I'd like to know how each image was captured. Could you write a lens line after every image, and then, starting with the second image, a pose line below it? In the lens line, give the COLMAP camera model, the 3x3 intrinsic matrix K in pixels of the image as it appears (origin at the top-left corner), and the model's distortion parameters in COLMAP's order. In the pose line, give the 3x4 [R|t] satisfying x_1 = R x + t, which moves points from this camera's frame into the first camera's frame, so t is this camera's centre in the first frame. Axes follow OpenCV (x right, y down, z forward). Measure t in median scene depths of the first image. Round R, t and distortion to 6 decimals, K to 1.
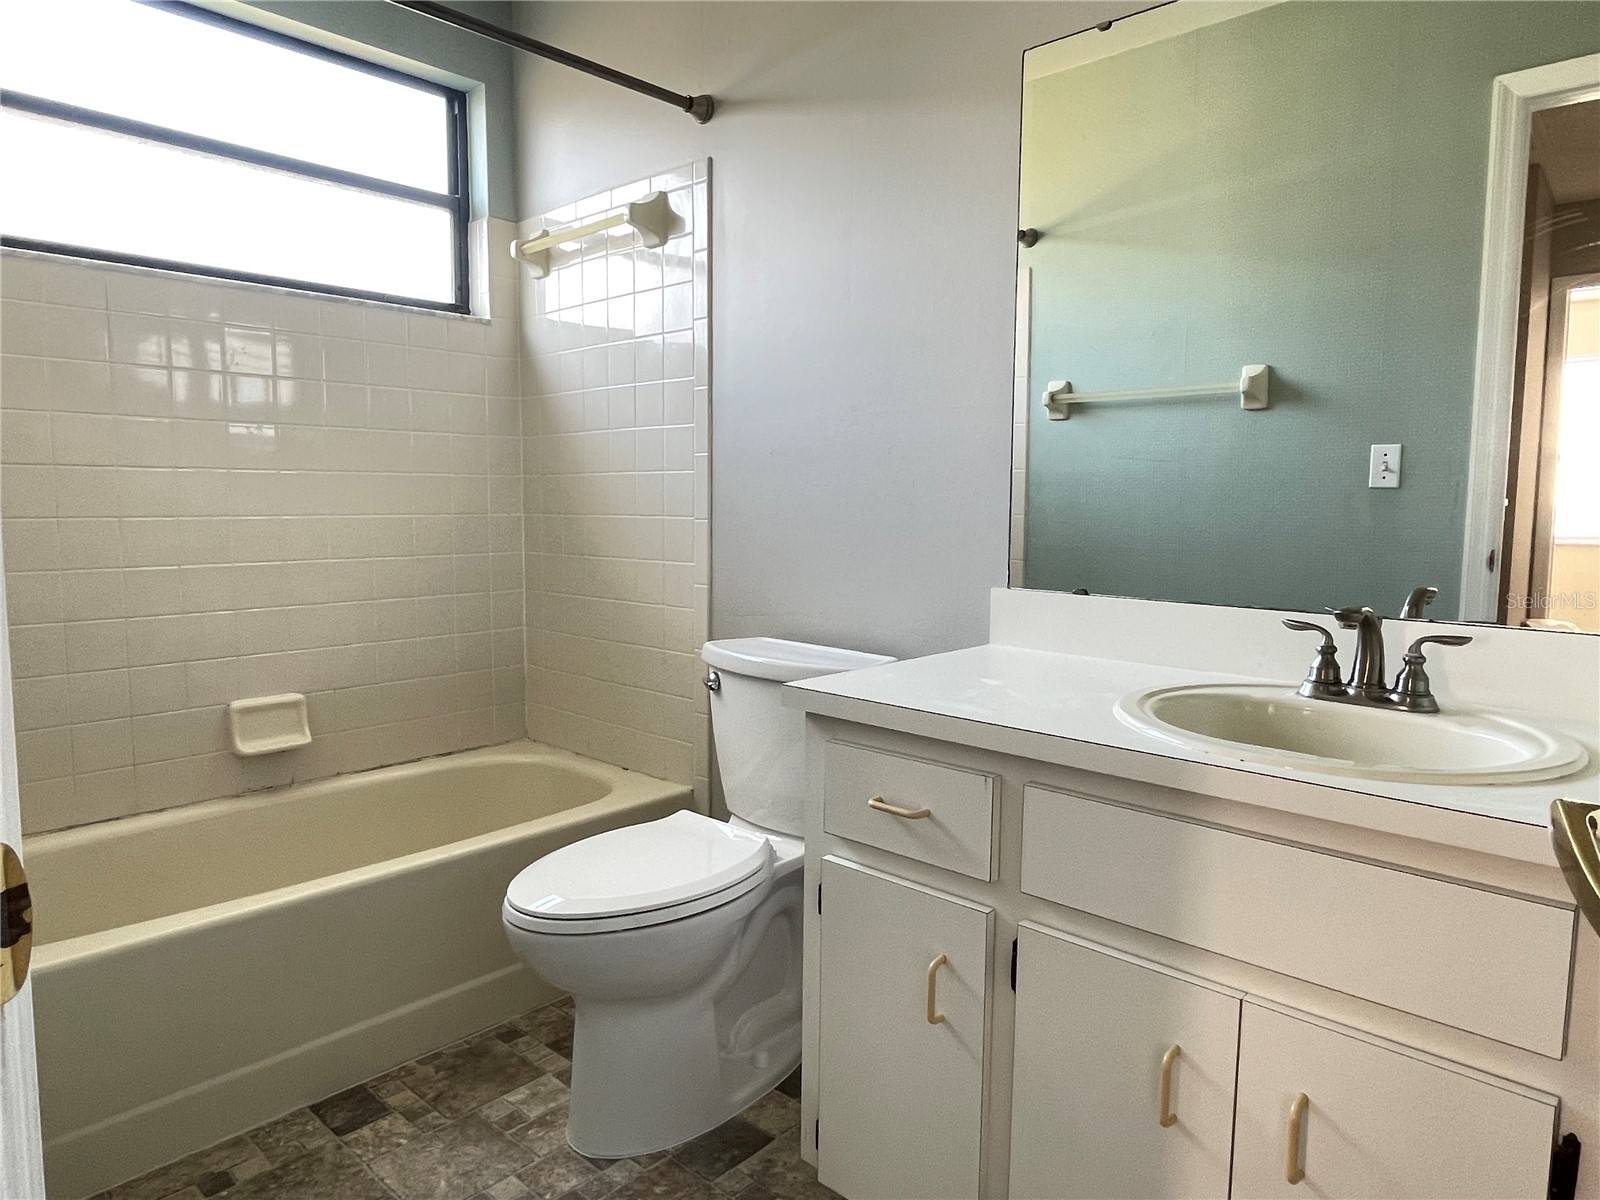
lens RADIAL K [[1005.8, 0, 796.2], [0, 1005.8, 599.5], [0, 0, 1]] dist [0.001001, 0.000056]
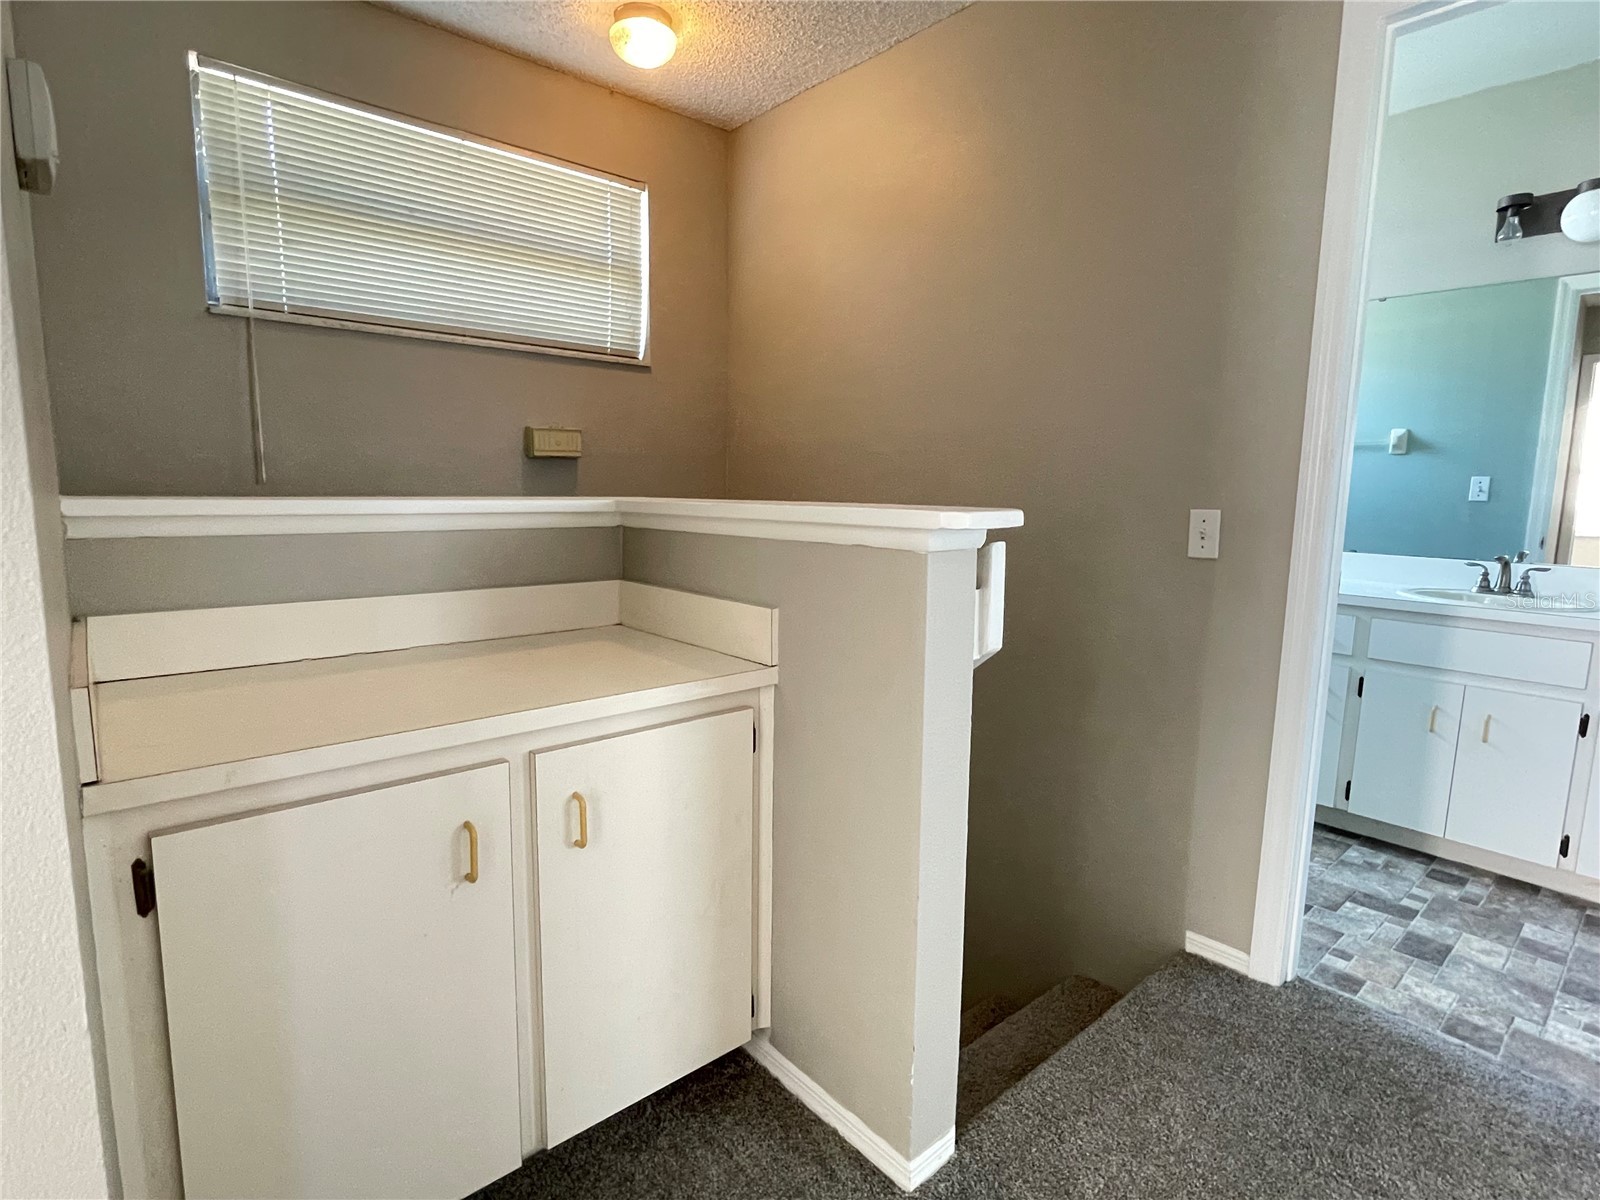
lens RADIAL K [[812.7, 0, 795.5], [0, 812.7, 599.9], [0, 0, 1]] dist [-0.006931, -0.001610]
pose [[0.993065, 0.027074, -0.114411, -0.962827], [-0.022932, 0.999038, 0.037366, 0.081711], [0.115312, -0.034484, 0.992731, -1.215294]]
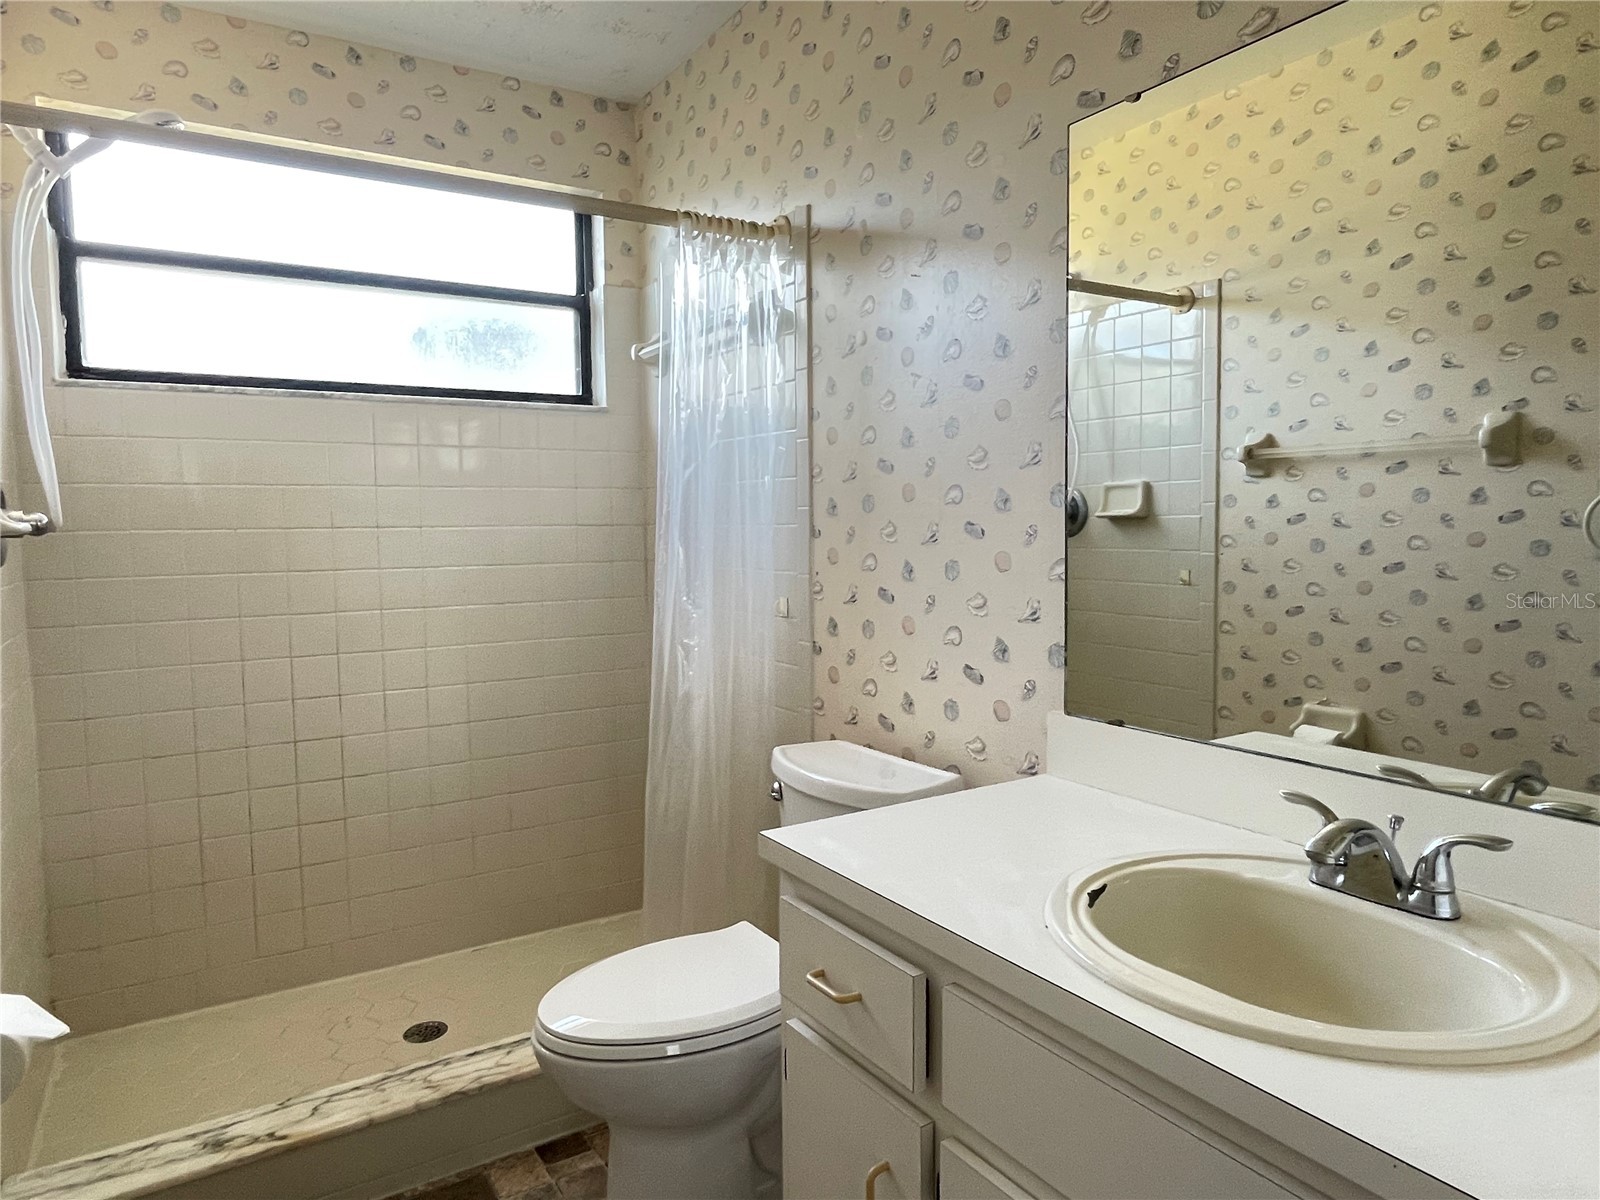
lens RADIAL K [[1005.8, 0, 803.1], [0, 1005.8, 598.9], [0, 0, 1]] dist [0.001001, 0.000056]
pose [[0.979891, -0.000107, -0.199532, 0.077054], [-0.010565, 0.998569, -0.052419, -0.027156], [0.199253, 0.053473, 0.978488, 0.031193]]
